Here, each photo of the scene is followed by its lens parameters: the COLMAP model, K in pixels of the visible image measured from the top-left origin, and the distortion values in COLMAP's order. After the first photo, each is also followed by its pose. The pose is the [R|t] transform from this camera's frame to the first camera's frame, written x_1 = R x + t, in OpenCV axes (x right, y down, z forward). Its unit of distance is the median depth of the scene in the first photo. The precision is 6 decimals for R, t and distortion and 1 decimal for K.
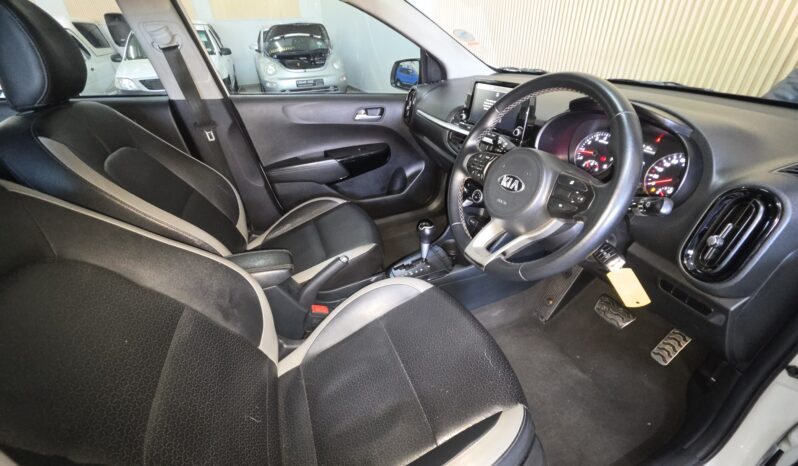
lens RADIAL K [[308.3, 0, 399.0], [0, 308.3, 233.0], [0, 0, 1]] dist [-0.000148, 0.000082]
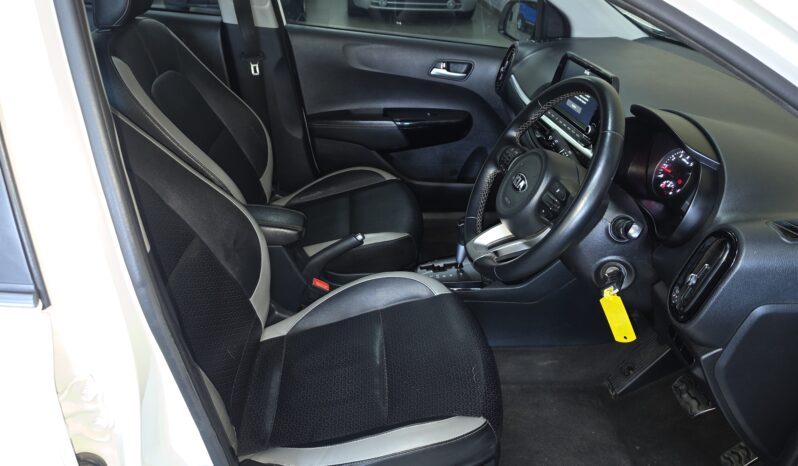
lens RADIAL K [[523.5, 0, 399.4], [0, 523.5, 251.1], [0, 0, 1]] dist [0.045605, -0.001358]
pose [[0.948241, 0.229480, -0.219494, 0.209354], [-0.228013, 0.973121, 0.032350, 0.038803], [0.221018, 0.019372, 0.975077, -0.337260]]
